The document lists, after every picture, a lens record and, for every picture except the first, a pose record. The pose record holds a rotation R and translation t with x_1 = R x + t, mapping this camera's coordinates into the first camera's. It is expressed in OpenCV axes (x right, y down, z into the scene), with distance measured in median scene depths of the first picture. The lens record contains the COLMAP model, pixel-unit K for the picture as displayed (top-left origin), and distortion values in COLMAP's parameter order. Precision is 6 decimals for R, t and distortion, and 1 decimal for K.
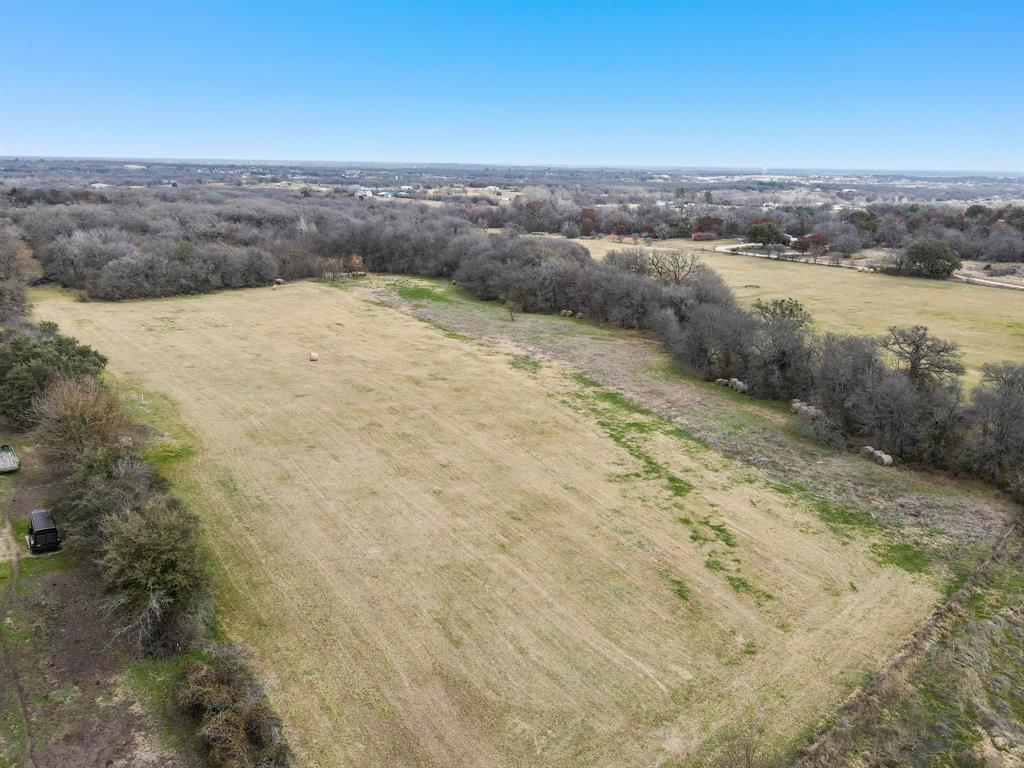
lens RADIAL K [[728.1, 0, 496.4], [0, 728.1, 383.3], [0, 0, 1]] dist [0.013098, 0.003432]
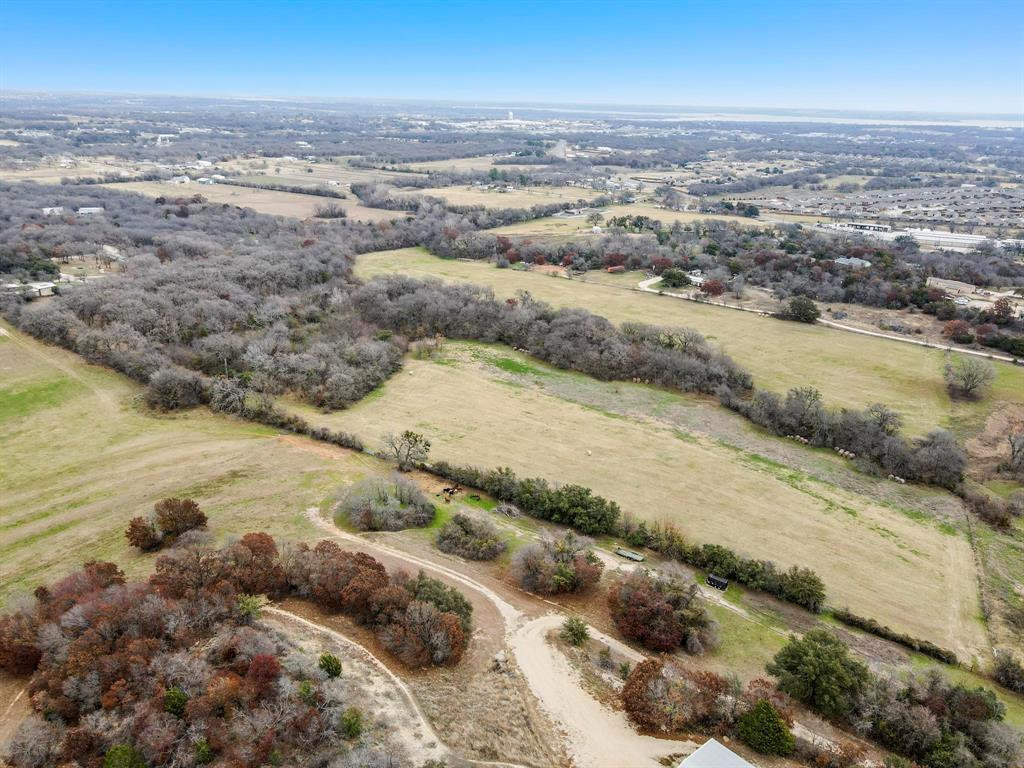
lens RADIAL K [[750.3, 0, 512.0], [0, 750.3, 384.0], [0, 0, 1]] dist [0.012817, 0.004021]
pose [[0.934262, -0.109569, 0.339336, -1.075714], [0.082644, 0.992244, 0.092852, -0.404497], [-0.346878, -0.058704, 0.936071, -0.598892]]
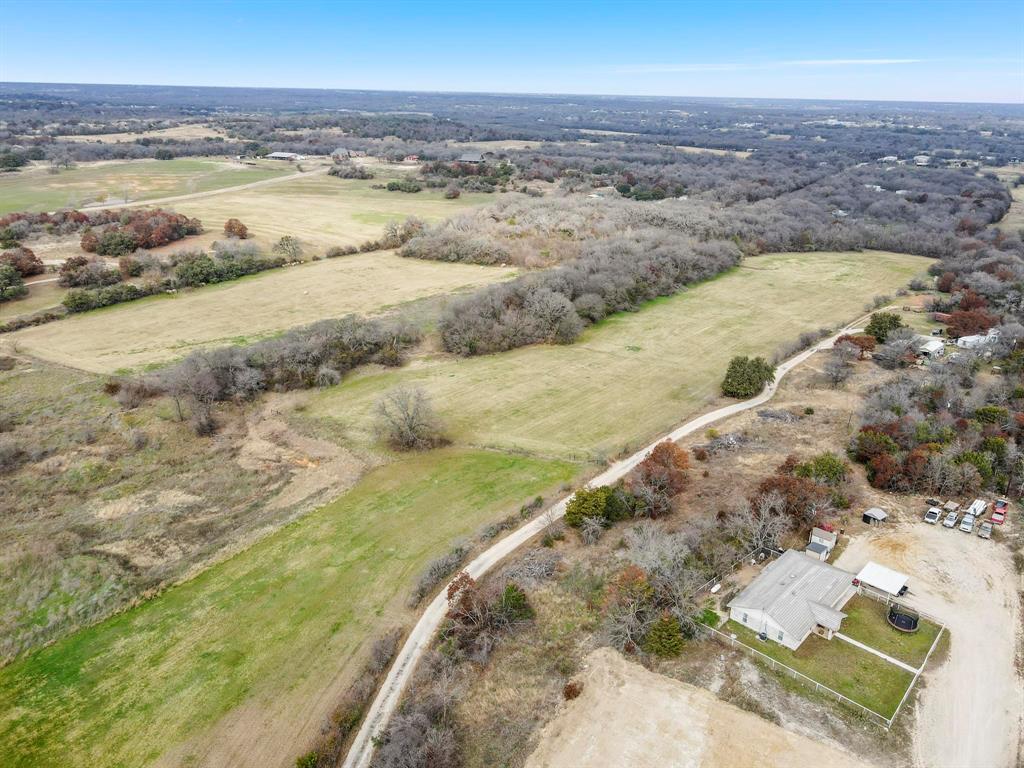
lens RADIAL K [[750.3, 0, 512.0], [0, 750.3, 384.0], [0, 0, 1]] dist [0.012817, 0.004021]
pose [[0.397121, 0.328872, -0.856819, 2.396447], [-0.276895, 0.933021, 0.229785, -0.552414], [0.875000, 0.145996, 0.461585, 0.571540]]
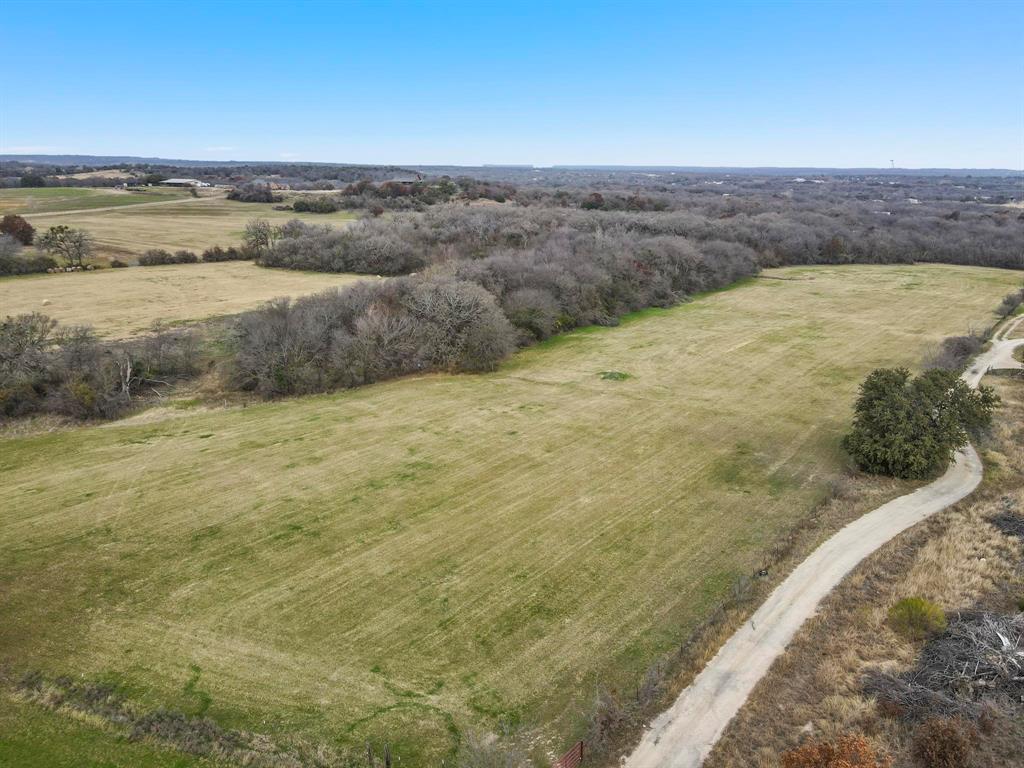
lens RADIAL K [[750.3, 0, 512.0], [0, 750.3, 384.0], [0, 0, 1]] dist [0.012817, 0.004021]
pose [[0.431573, 0.241286, -0.869210, 1.521927], [-0.265321, 0.954896, 0.133337, -0.341081], [0.862177, 0.173075, 0.476126, 1.226571]]
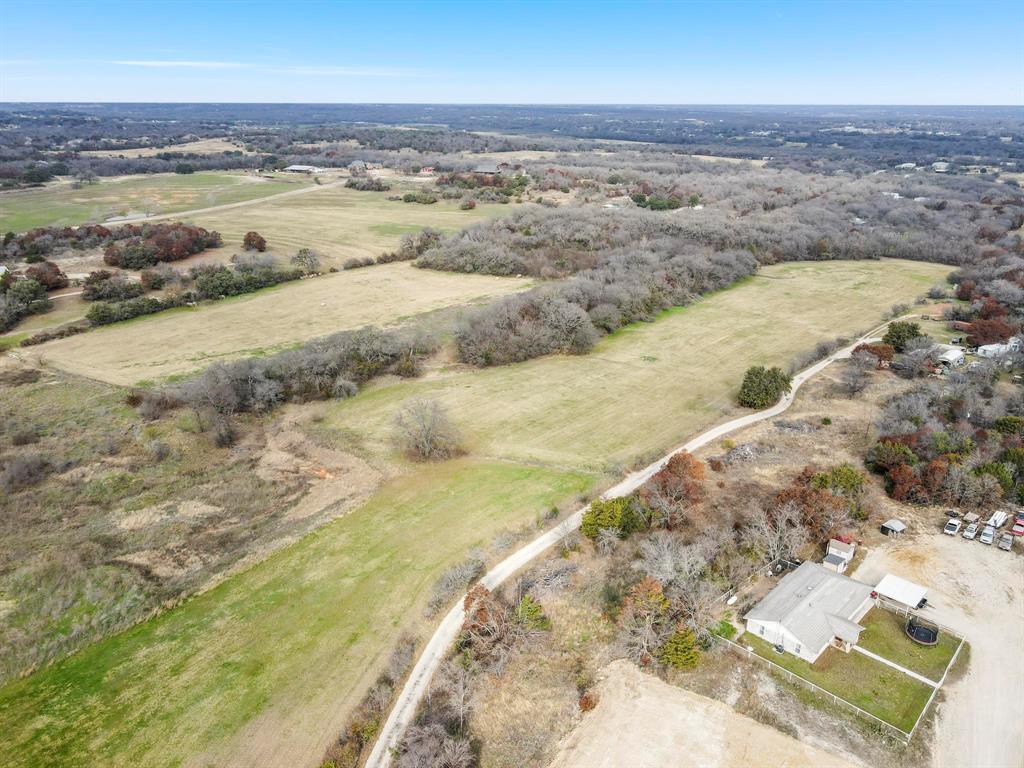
lens RADIAL K [[750.3, 0, 512.0], [0, 750.3, 384.0], [0, 0, 1]] dist [0.012817, 0.004021]
pose [[0.379685, 0.317002, -0.869108, 2.402121], [-0.269204, 0.936663, 0.224035, -0.557648], [0.885081, 0.148905, 0.440975, 0.568212]]
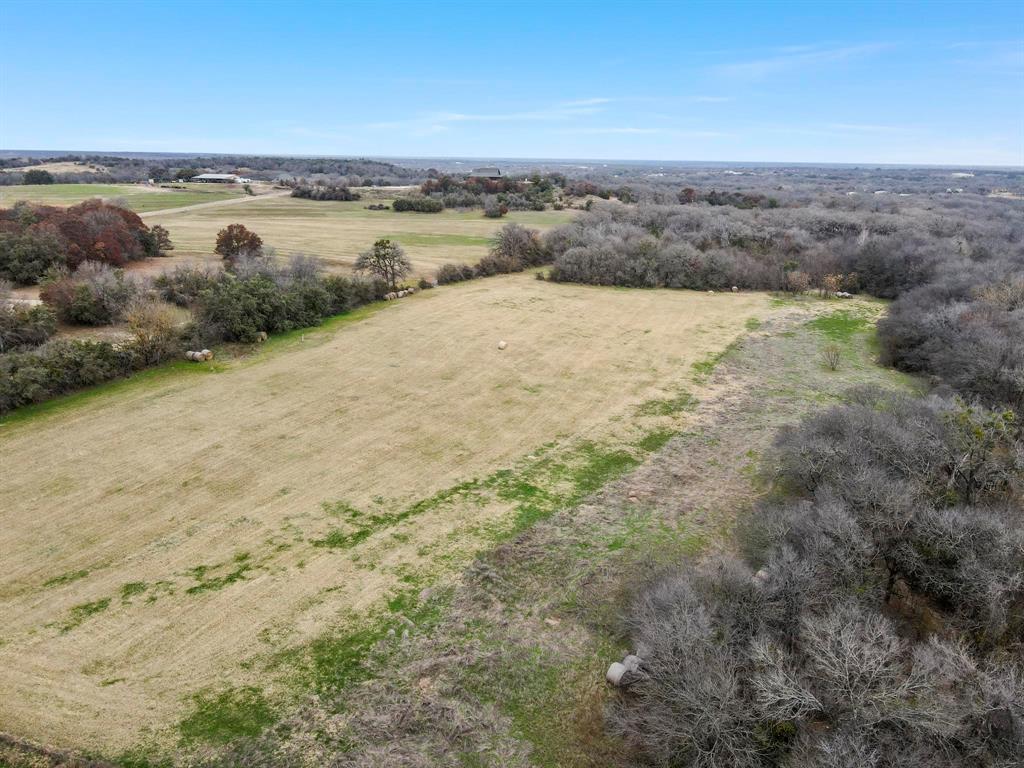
lens RADIAL K [[750.3, 0, 512.0], [0, 750.3, 384.0], [0, 0, 1]] dist [0.012817, 0.004021]
pose [[0.549440, 0.231290, -0.802883, 0.694194], [-0.245194, 0.963248, 0.109692, -0.115635], [0.798746, 0.136593, 0.585958, 0.446571]]
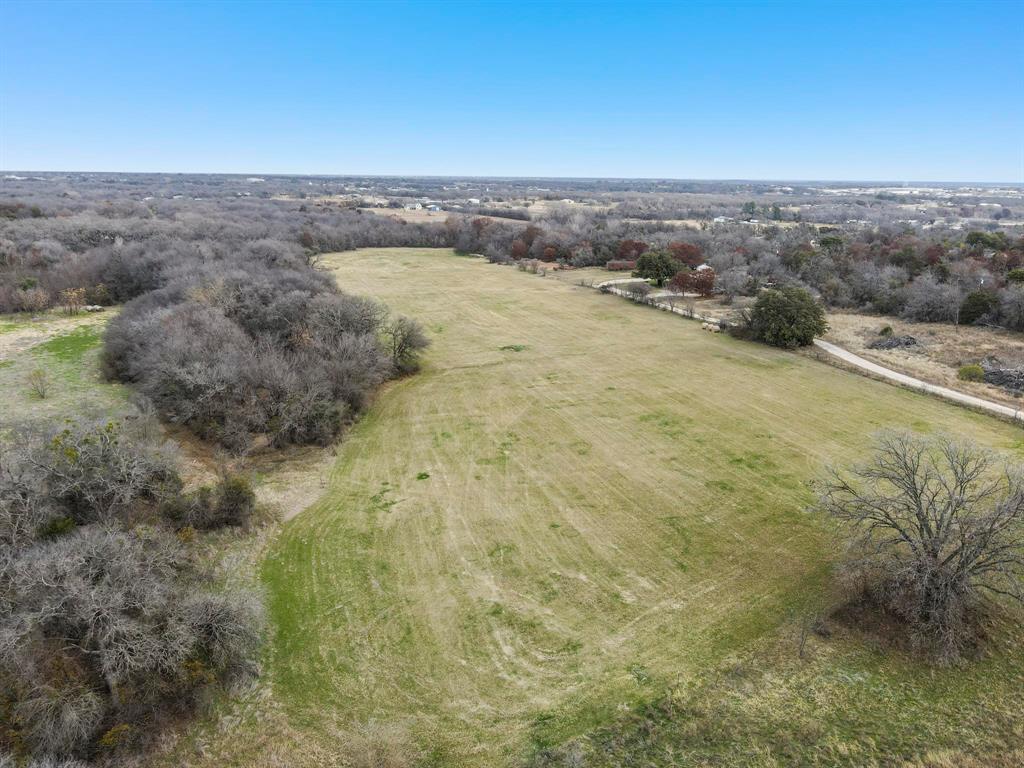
lens RADIAL K [[750.3, 0, 512.0], [0, 750.3, 384.0], [0, 0, 1]] dist [0.012817, 0.004021]
pose [[0.987680, 0.040833, -0.151068, 0.836896], [-0.044219, 0.998839, -0.019118, -0.159453], [0.150111, 0.025563, 0.988339, 0.580756]]
